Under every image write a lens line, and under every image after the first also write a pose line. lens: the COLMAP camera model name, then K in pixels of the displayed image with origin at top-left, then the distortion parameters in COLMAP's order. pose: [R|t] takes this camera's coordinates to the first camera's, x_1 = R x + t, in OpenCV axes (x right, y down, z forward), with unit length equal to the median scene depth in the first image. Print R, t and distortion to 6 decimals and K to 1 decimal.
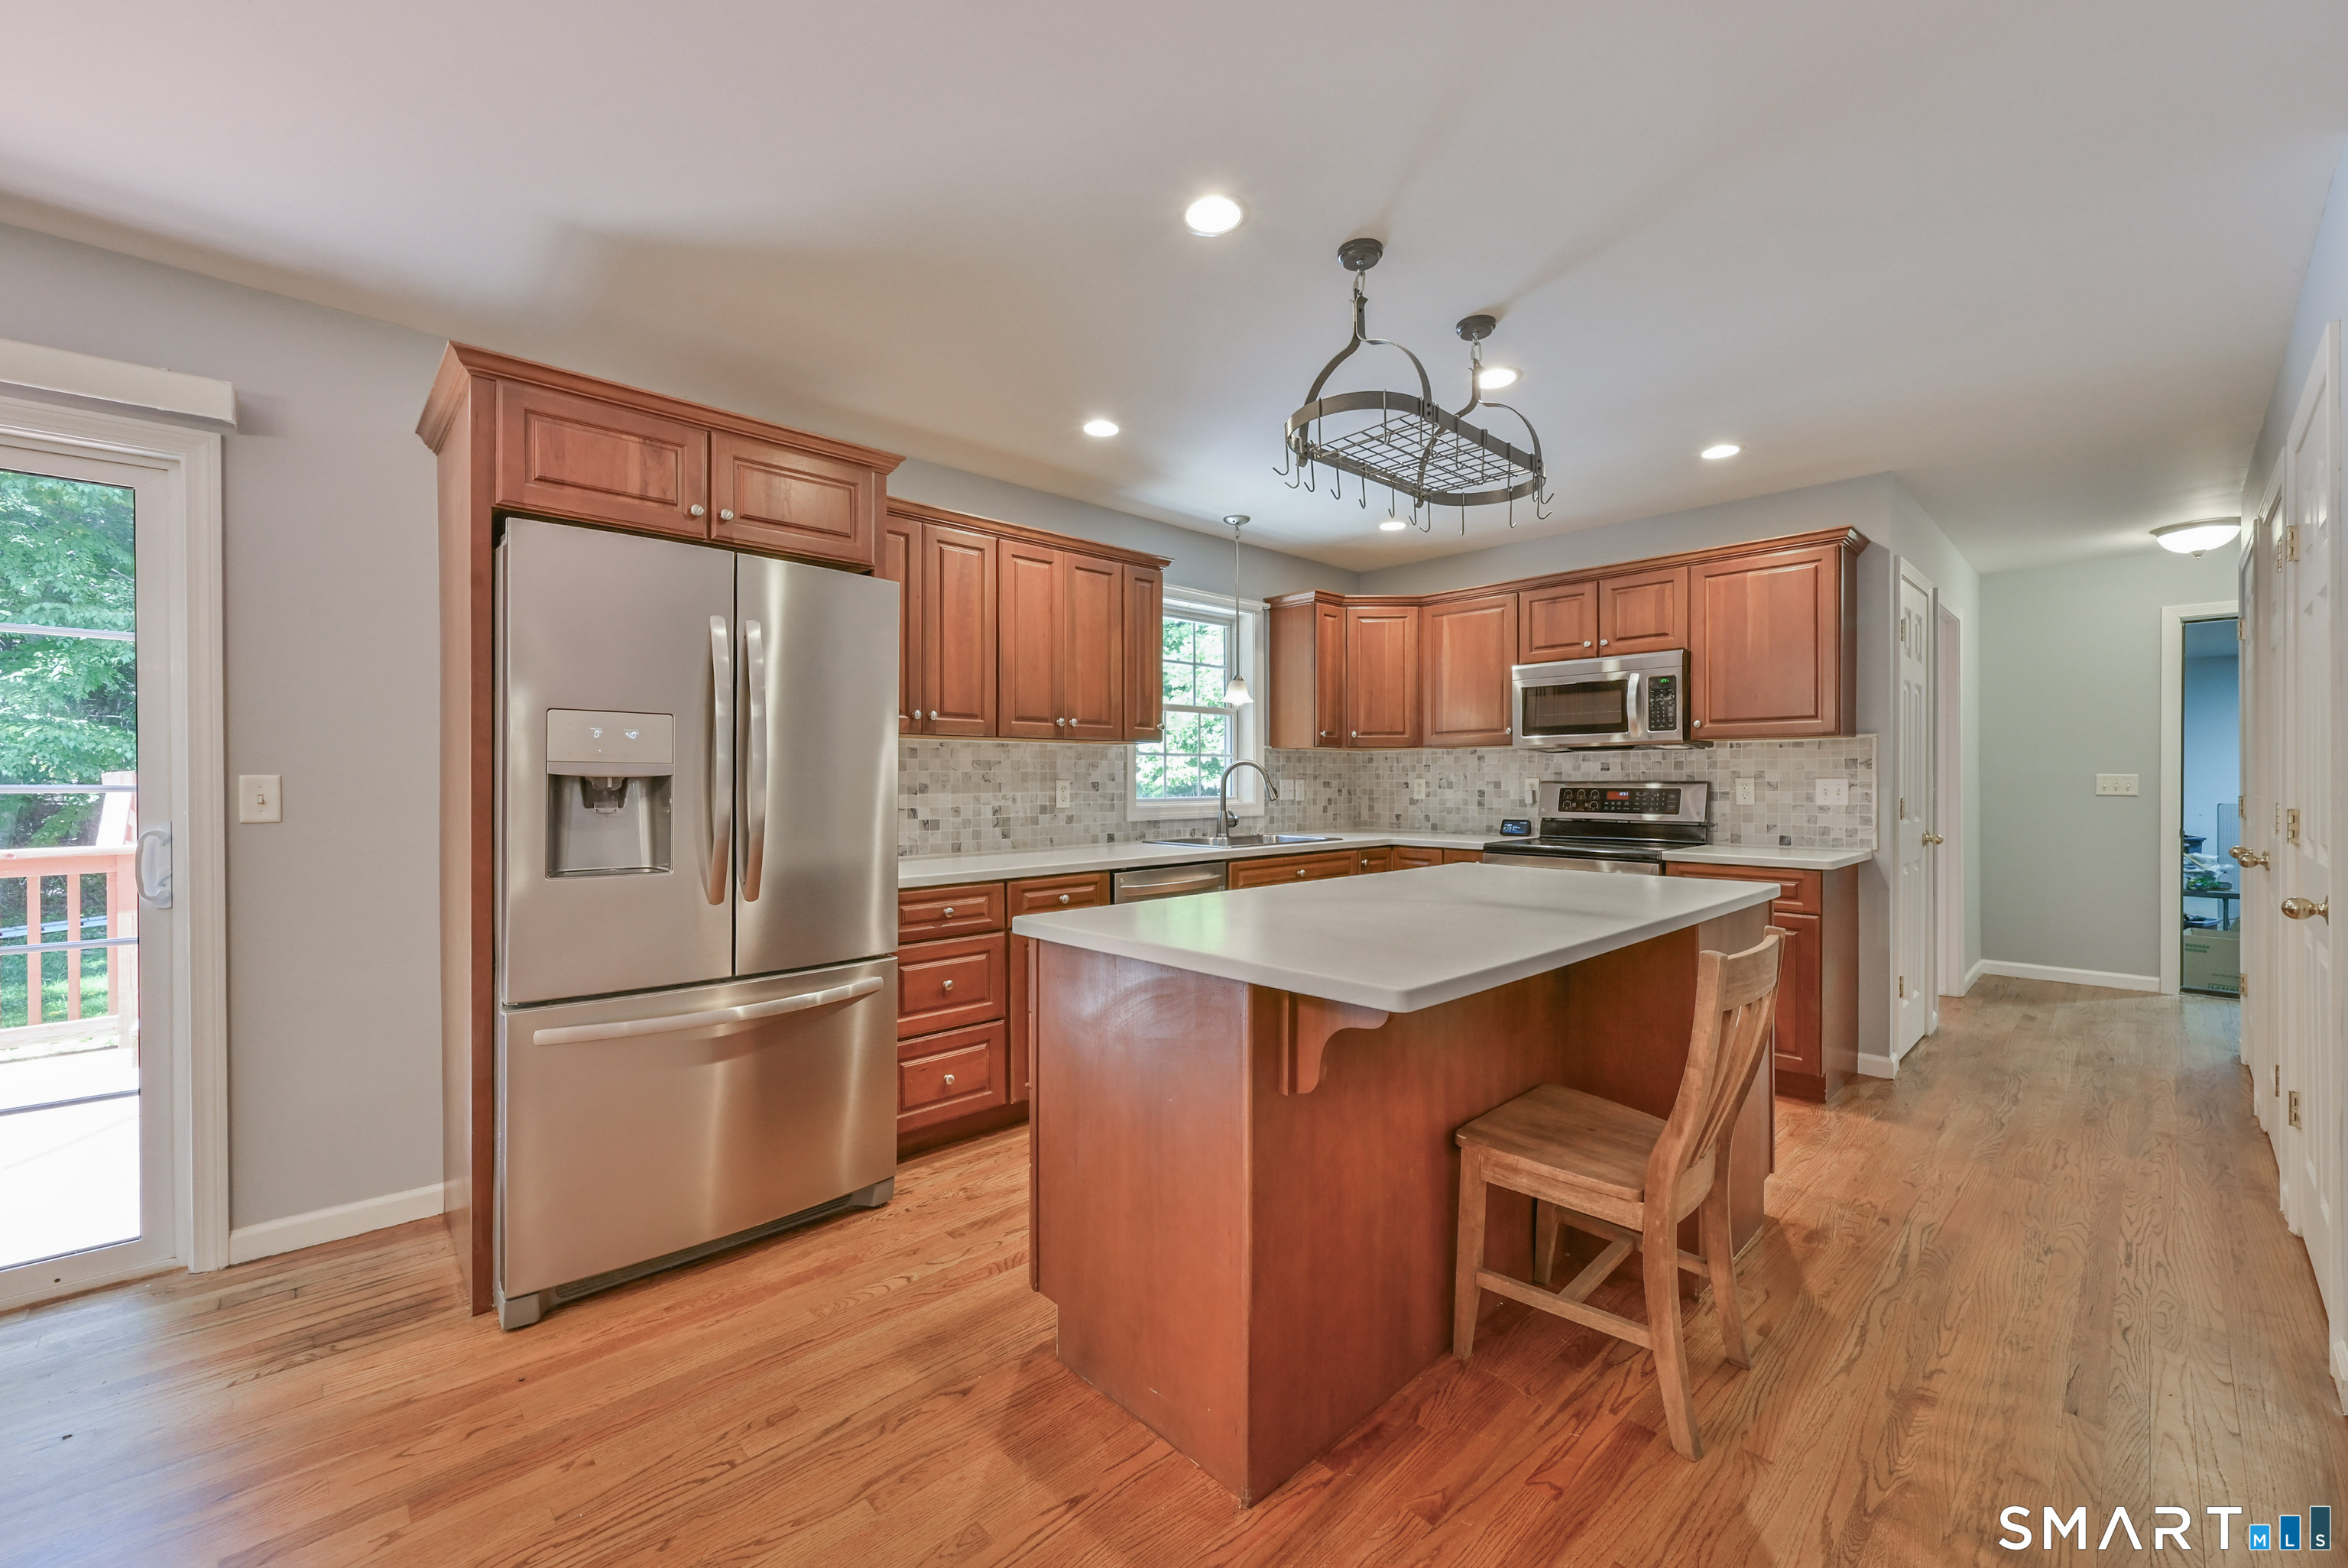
lens RADIAL K [[934.1, 0, 1177.3], [0, 934.1, 784.2], [0, 0, 1]] dist [0.000582, 0.000011]
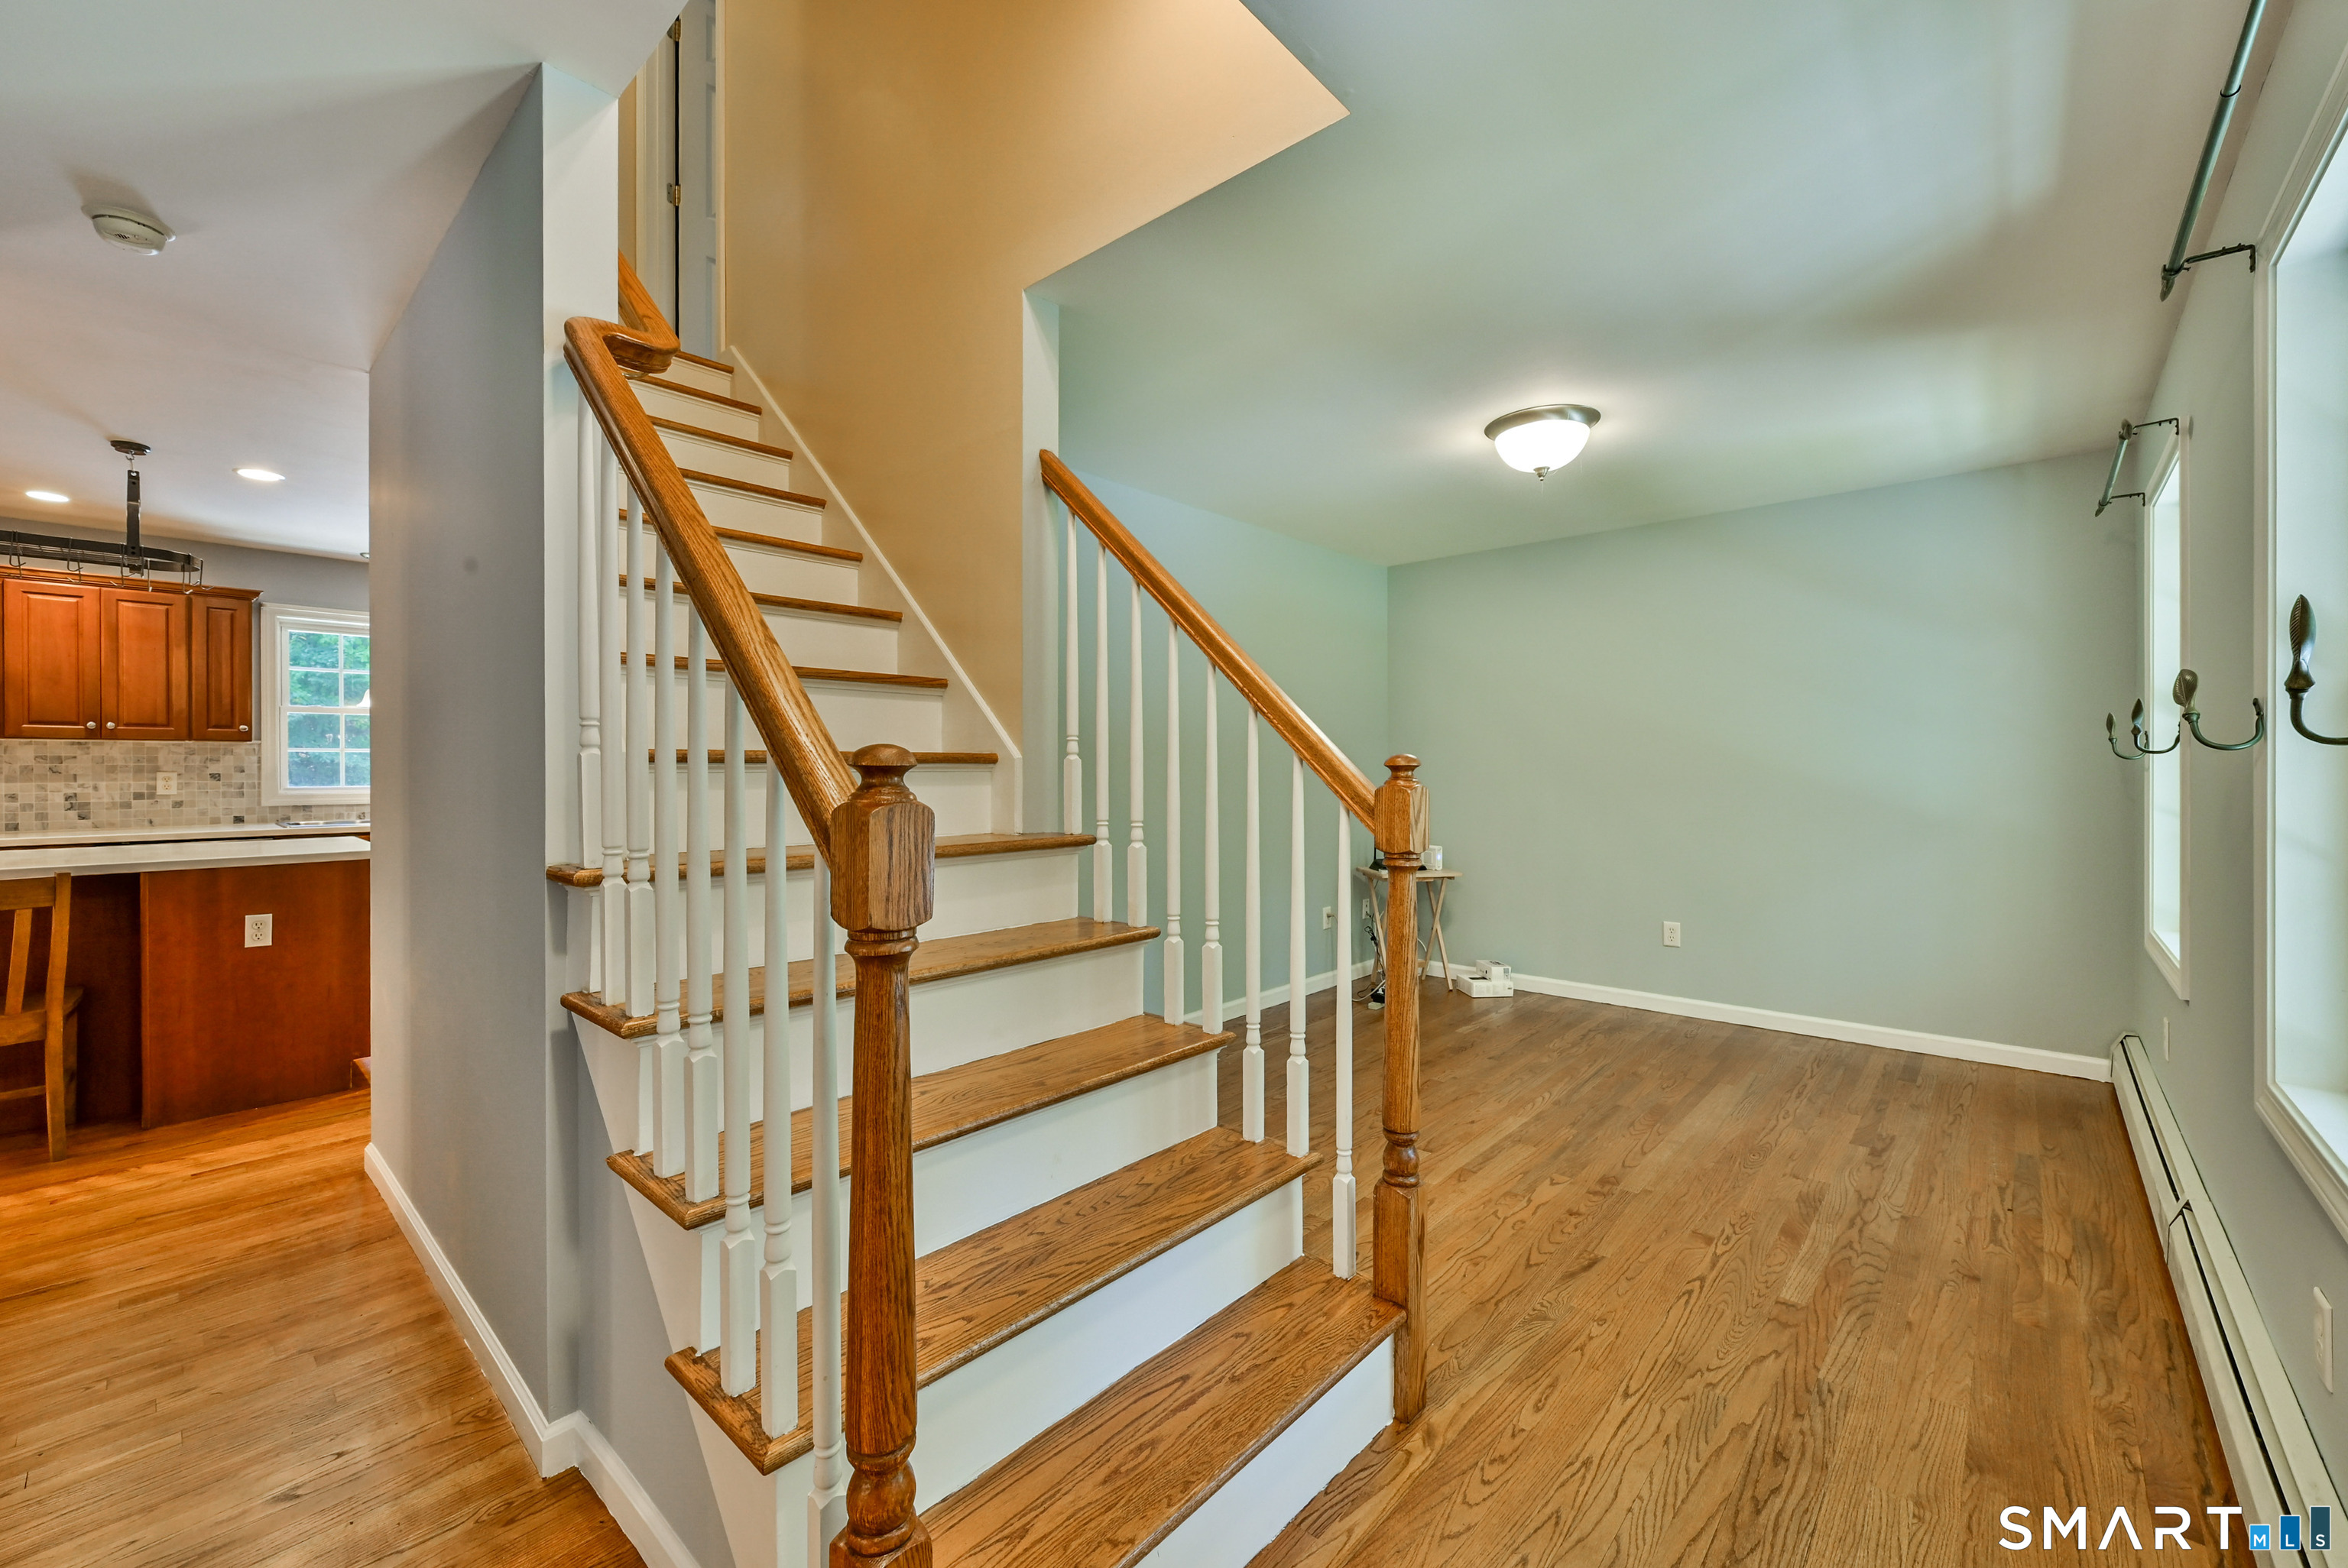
lens RADIAL K [[928.8, 0, 1145.4], [0, 928.8, 770.9], [0, 0, 1]] dist [-0.000230, 0.000352]
pose [[0.998447, 0.003184, 0.055622, 1.094397], [-0.003060, 0.999993, -0.002314, -0.006978], [-0.055629, 0.002141, 0.998449, -0.280801]]
